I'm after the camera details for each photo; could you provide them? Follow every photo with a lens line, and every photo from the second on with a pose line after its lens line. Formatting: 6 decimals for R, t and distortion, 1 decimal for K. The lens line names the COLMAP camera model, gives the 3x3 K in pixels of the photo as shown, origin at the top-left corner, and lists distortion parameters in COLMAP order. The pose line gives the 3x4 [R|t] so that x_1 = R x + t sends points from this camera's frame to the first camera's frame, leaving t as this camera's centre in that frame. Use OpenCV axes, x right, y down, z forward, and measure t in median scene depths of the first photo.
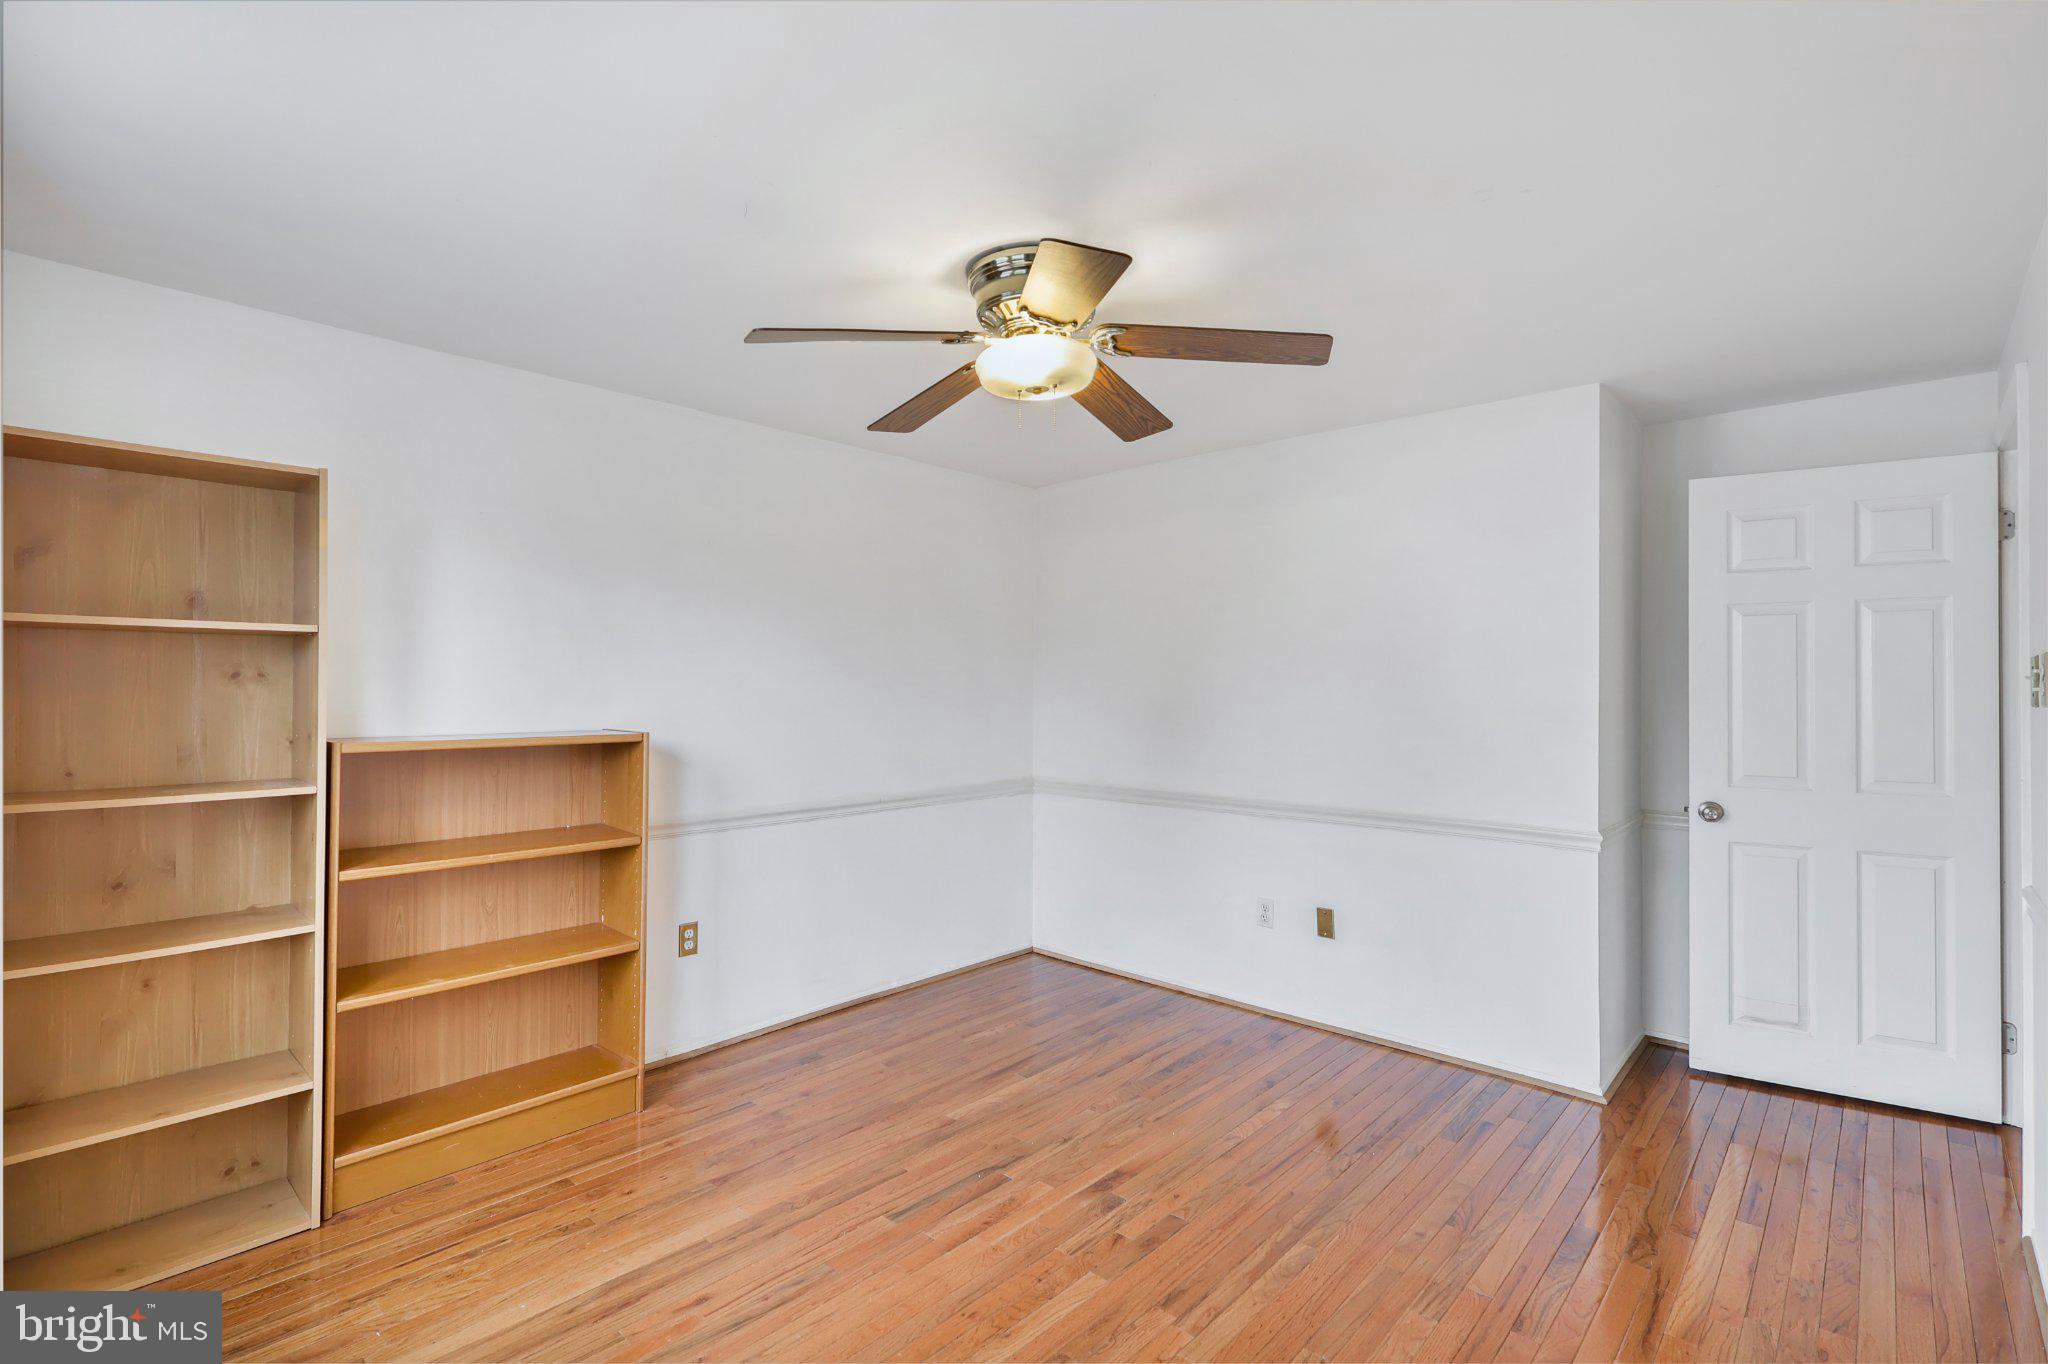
lens RADIAL K [[953.4, 0, 1025.4], [0, 953.4, 670.1], [0, 0, 1]] dist [-0.004951, 0.000385]
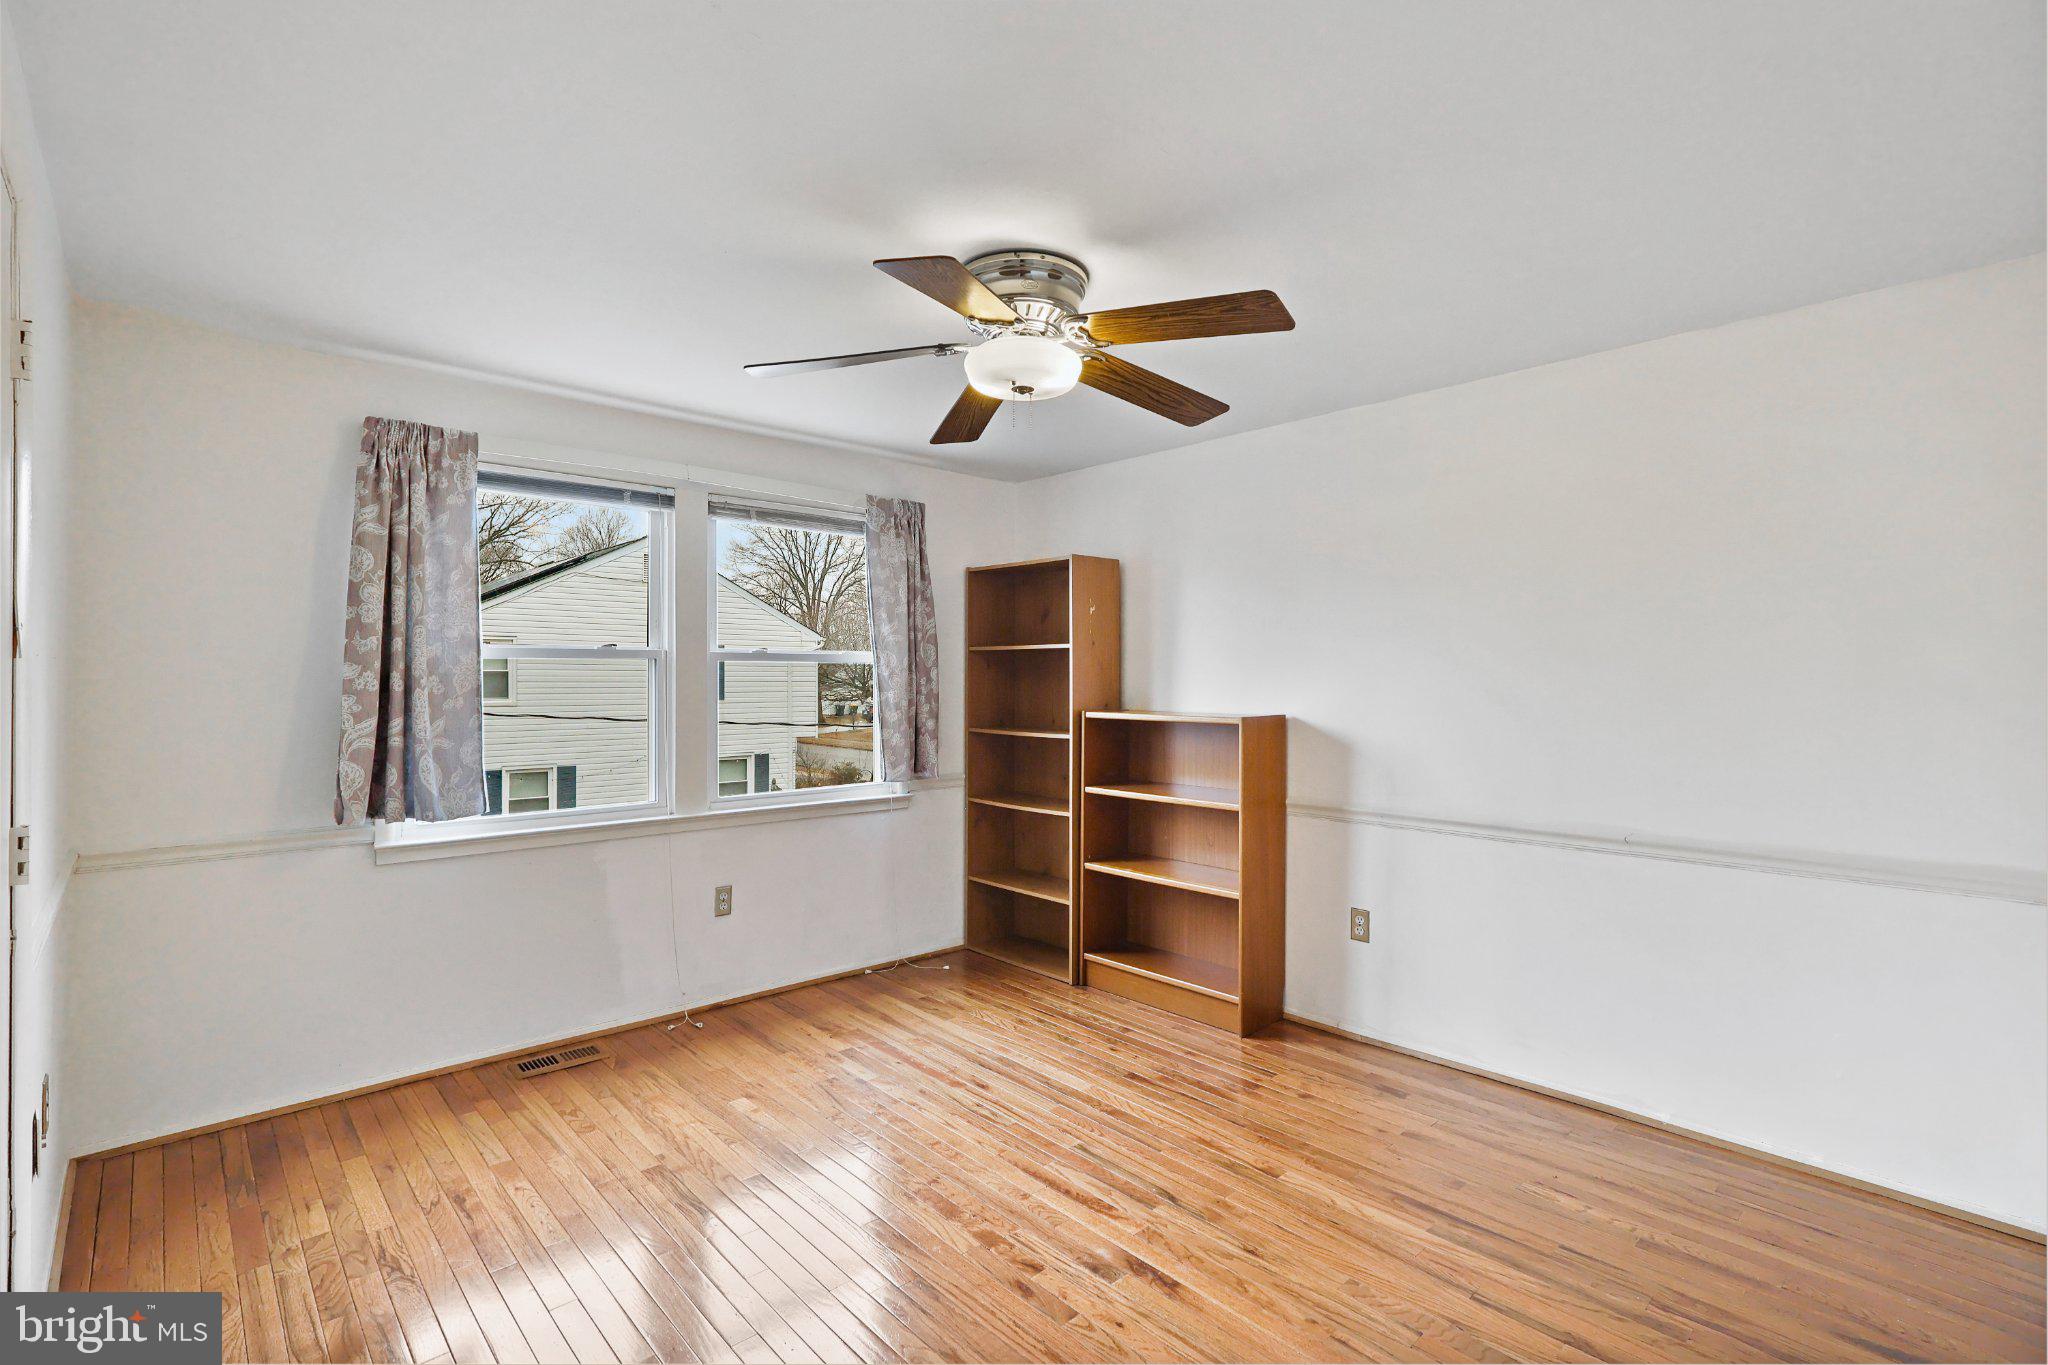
lens RADIAL K [[953.4, 0, 1025.4], [0, 953.4, 670.6], [0, 0, 1]] dist [-0.004951, 0.000385]
pose [[-0.096364, -0.015078, -0.995232, 0.818626], [0.012917, 0.999782, -0.016398, 0.024598], [0.995262, -0.014436, -0.096148, 0.866366]]
